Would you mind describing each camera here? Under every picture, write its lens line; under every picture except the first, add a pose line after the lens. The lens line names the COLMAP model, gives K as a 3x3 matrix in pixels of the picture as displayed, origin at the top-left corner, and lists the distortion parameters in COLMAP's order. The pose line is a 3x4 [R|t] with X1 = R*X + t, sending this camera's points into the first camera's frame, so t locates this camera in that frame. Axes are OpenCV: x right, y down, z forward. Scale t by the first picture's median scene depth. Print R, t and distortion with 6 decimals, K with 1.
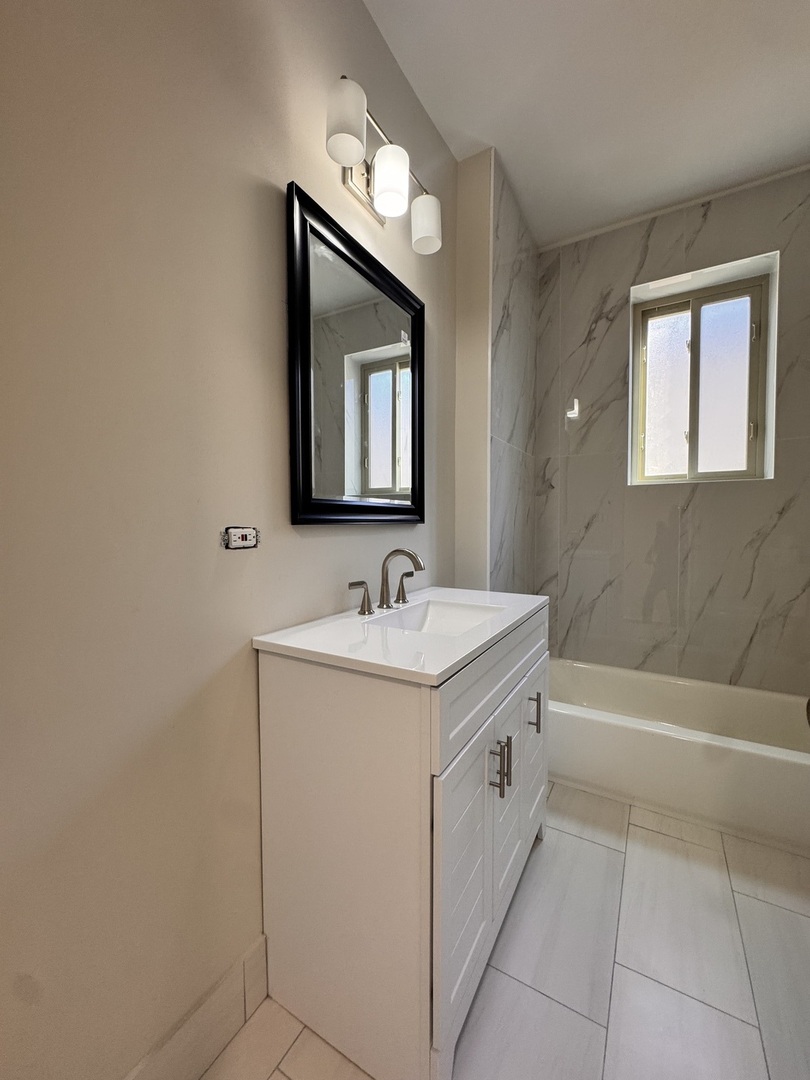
lens RADIAL K [[431.8, 0, 406.9], [0, 431.8, 538.9], [0, 0, 1]] dist [-0.003136, 0.000329]
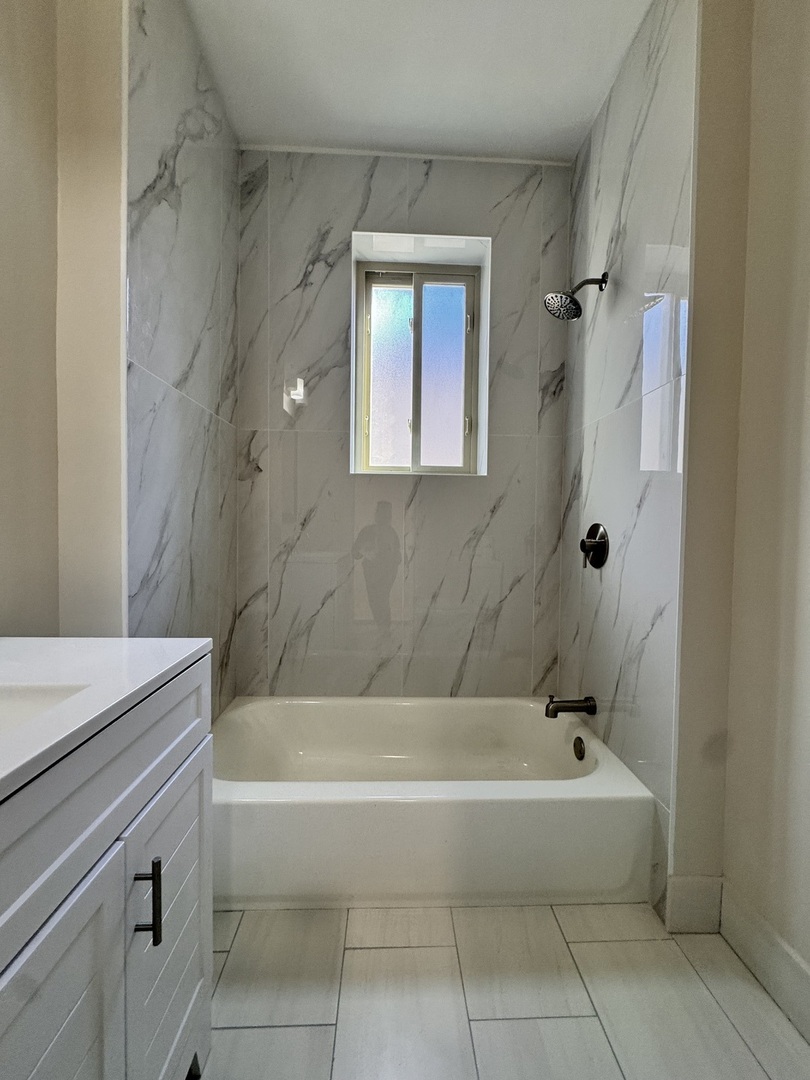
lens RADIAL K [[431.8, 0, 405.0], [0, 431.8, 538.9], [0, 0, 1]] dist [-0.003136, 0.000329]
pose [[0.843054, -0.002659, 0.537822, 0.159155], [0.004814, 0.999985, -0.002603, 0.002679], [-0.537807, 0.004783, 0.843054, 0.254365]]
